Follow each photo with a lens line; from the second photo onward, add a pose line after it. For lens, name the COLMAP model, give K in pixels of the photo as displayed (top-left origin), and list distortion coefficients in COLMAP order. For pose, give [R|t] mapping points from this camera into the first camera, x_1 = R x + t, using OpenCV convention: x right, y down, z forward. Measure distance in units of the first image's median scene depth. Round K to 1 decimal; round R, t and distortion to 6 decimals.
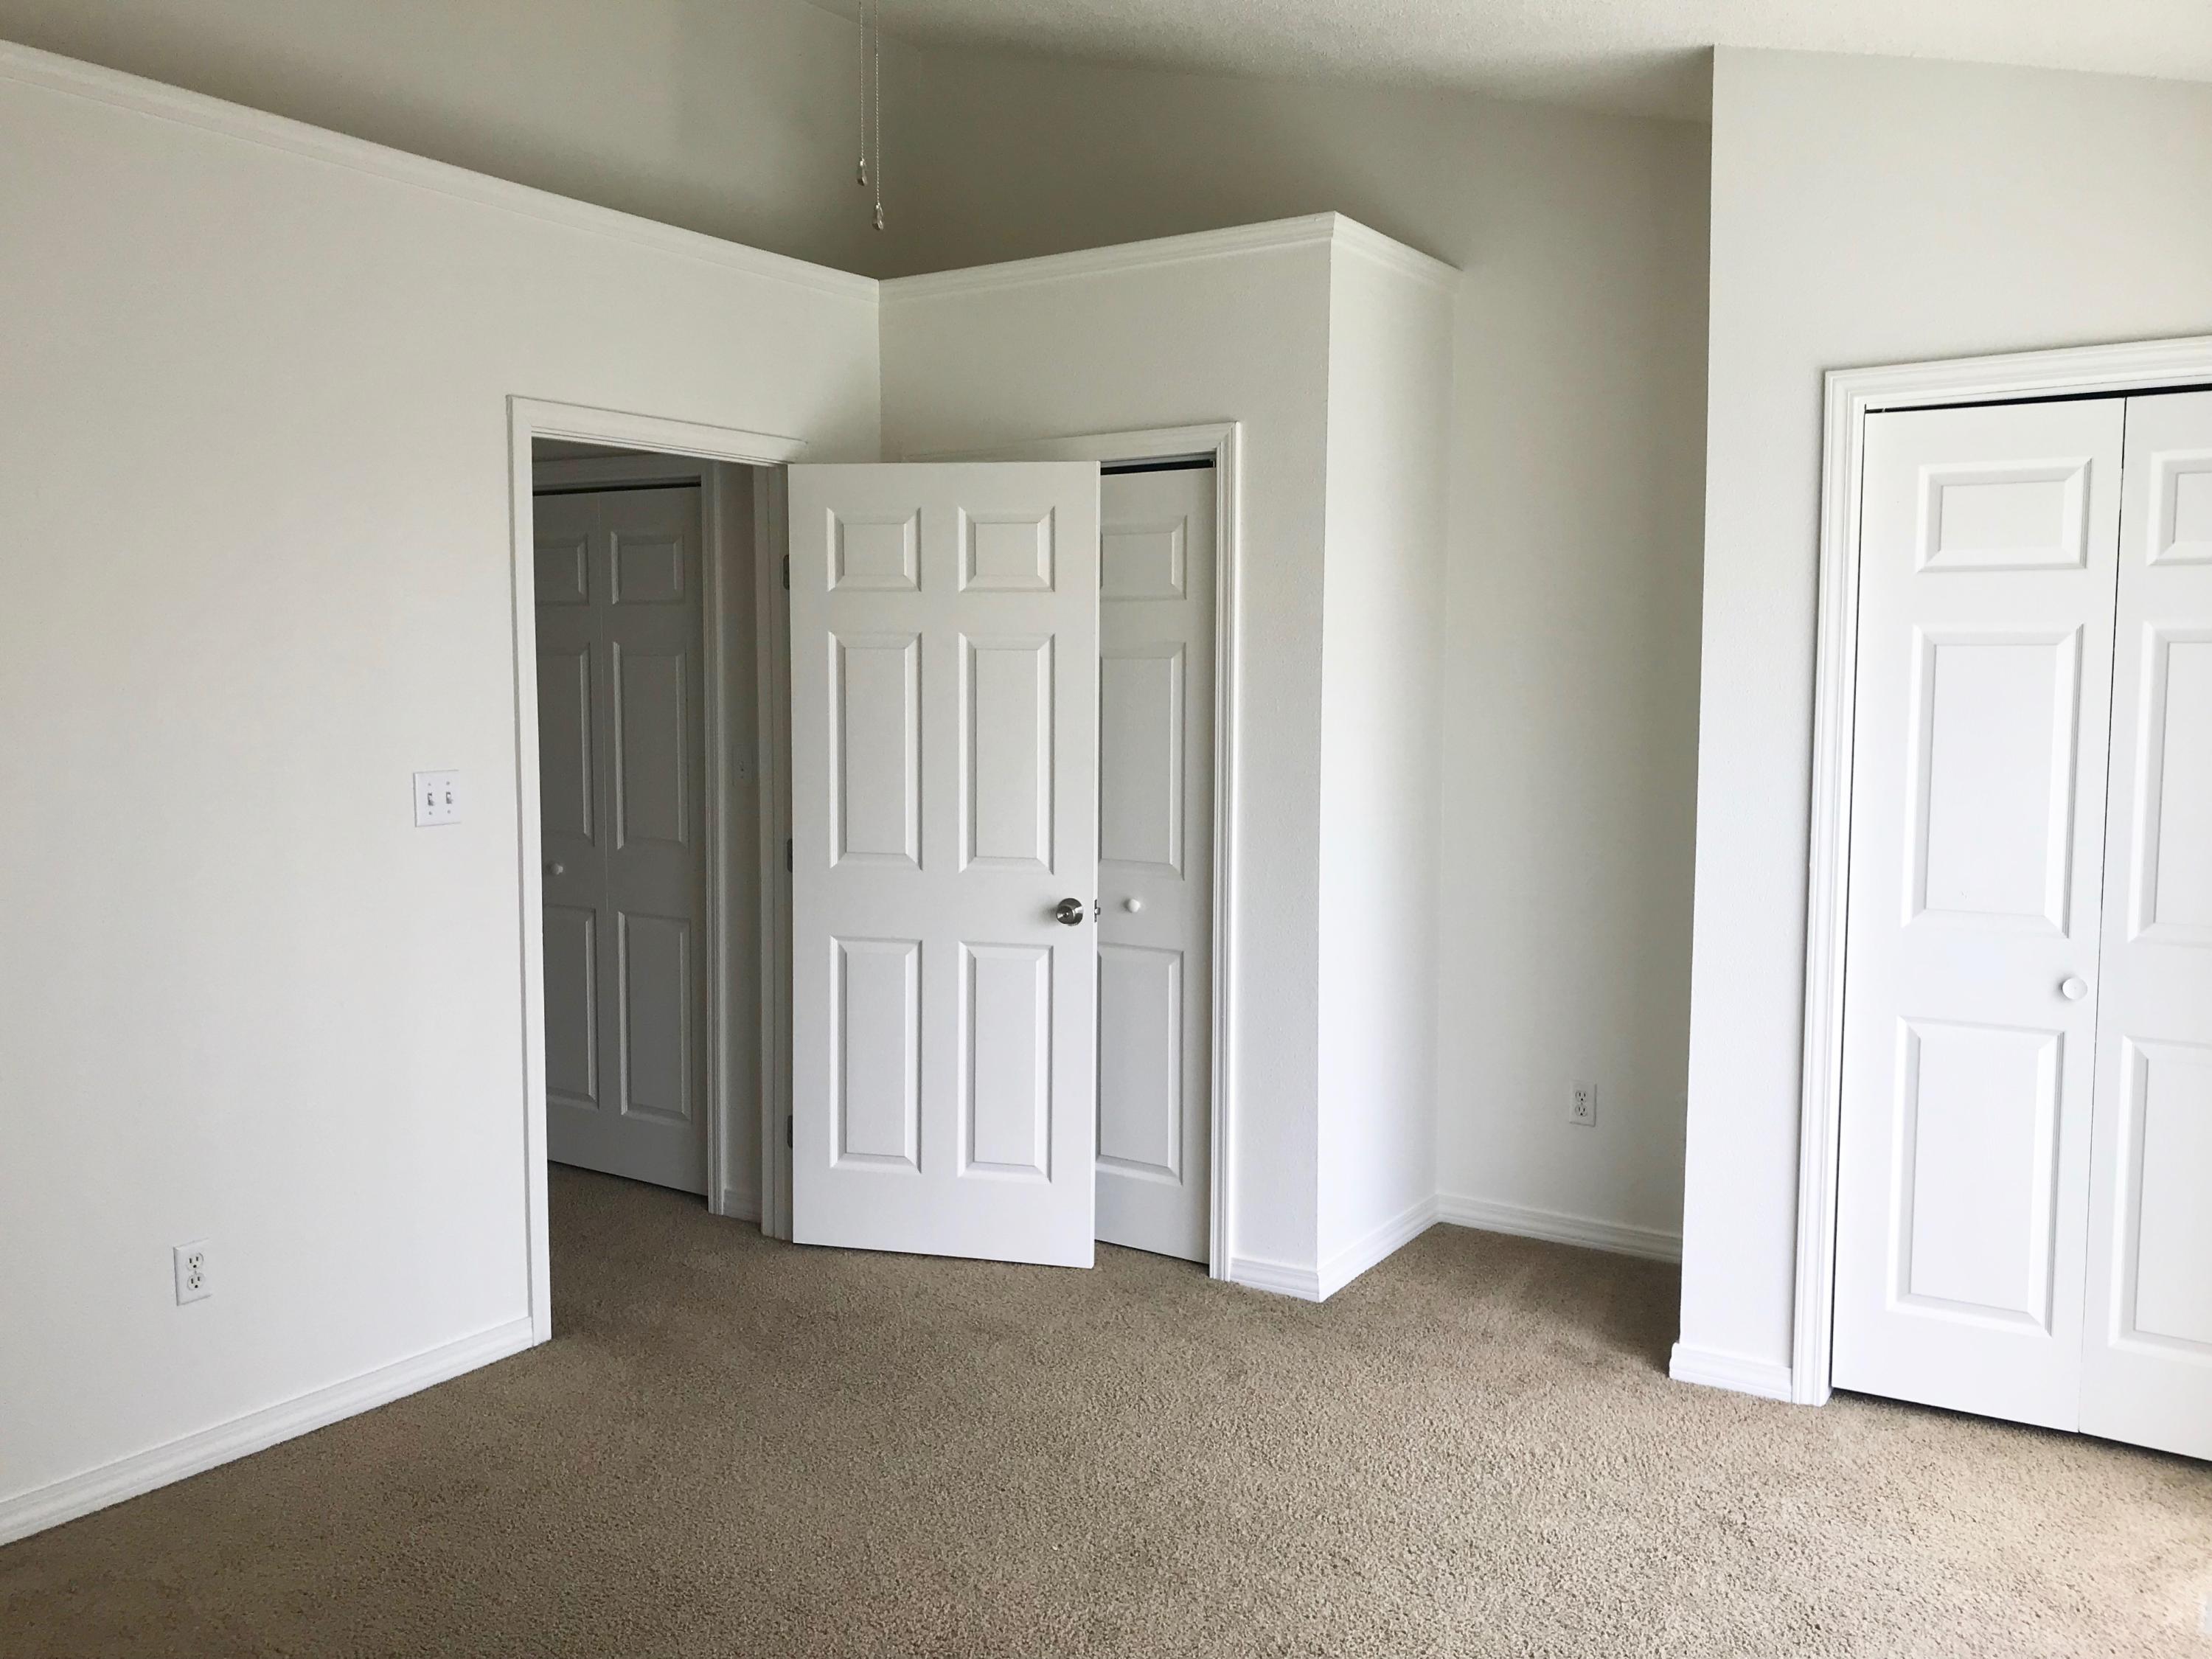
lens RADIAL K [[1813.9, 0, 1111.1], [0, 1813.9, 811.6], [0, 0, 1]] dist [0.011462, -0.006900]
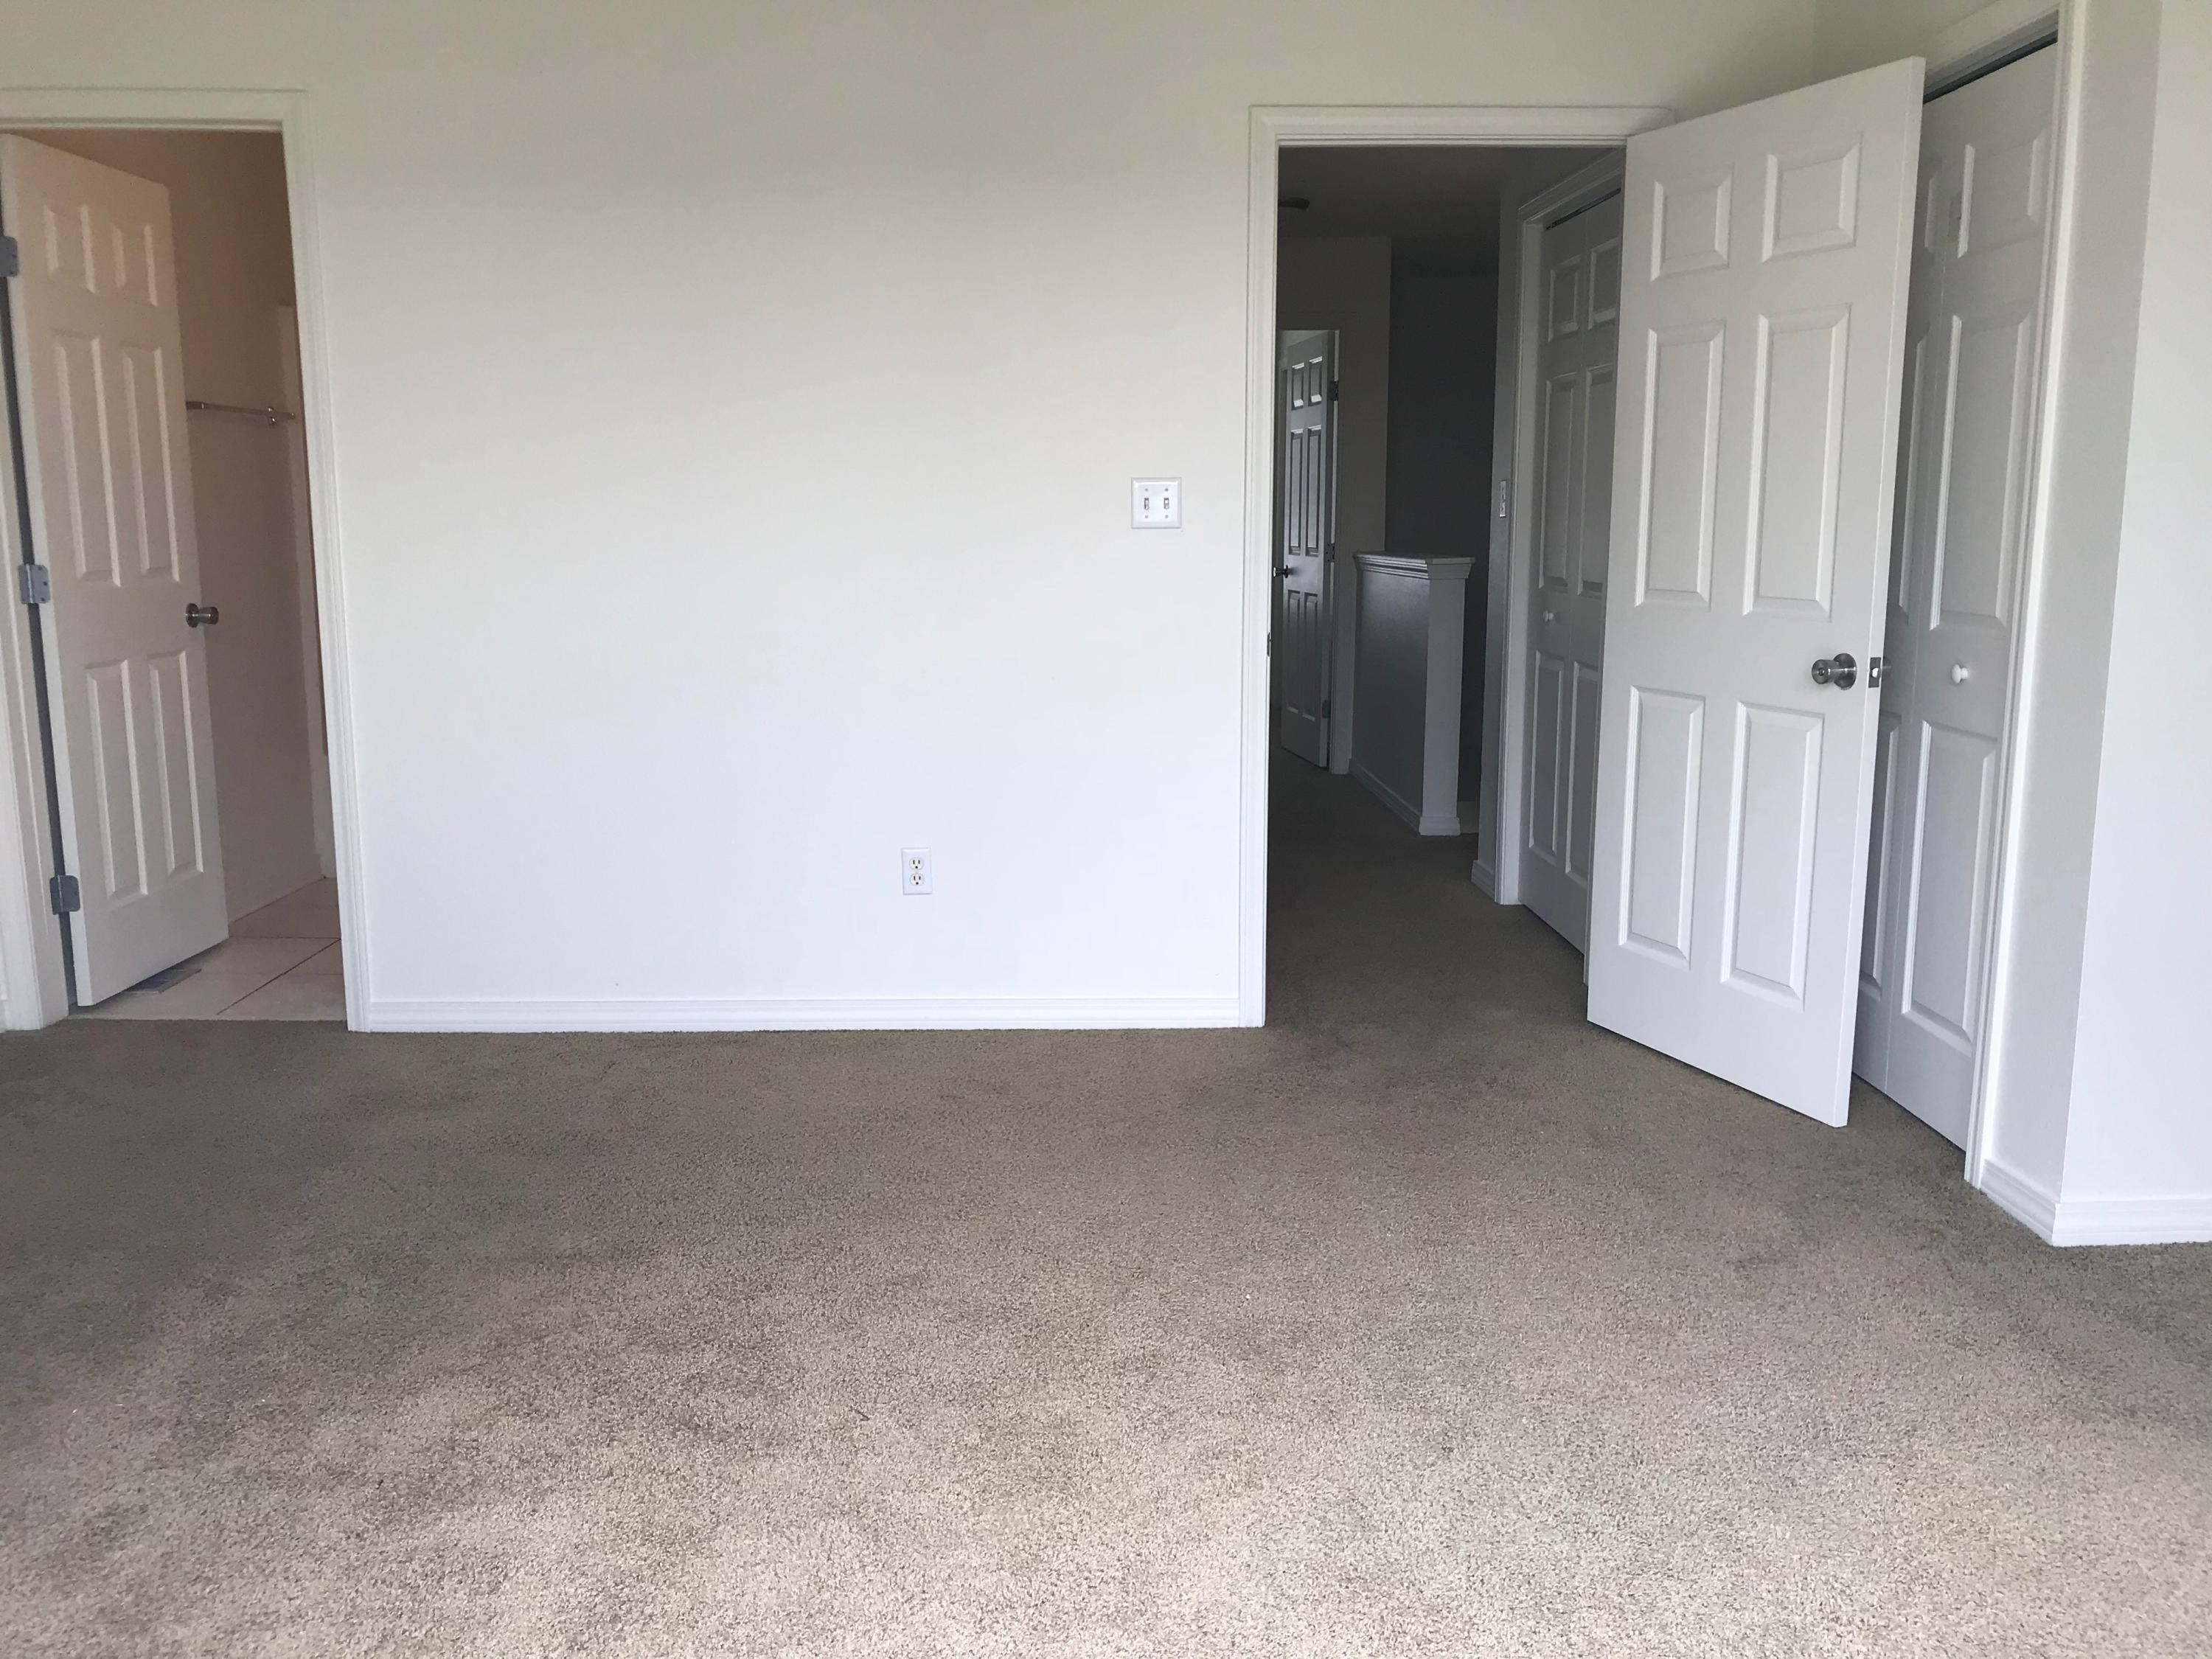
lens RADIAL K [[1813.9, 0, 1111.1], [0, 1813.9, 811.6], [0, 0, 1]] dist [0.011462, -0.006900]
pose [[0.572622, 0.132514, -0.809039, 0.438879], [-0.060166, 0.990982, 0.119731, 0.040332], [0.817609, -0.019884, 0.575431, 0.292862]]
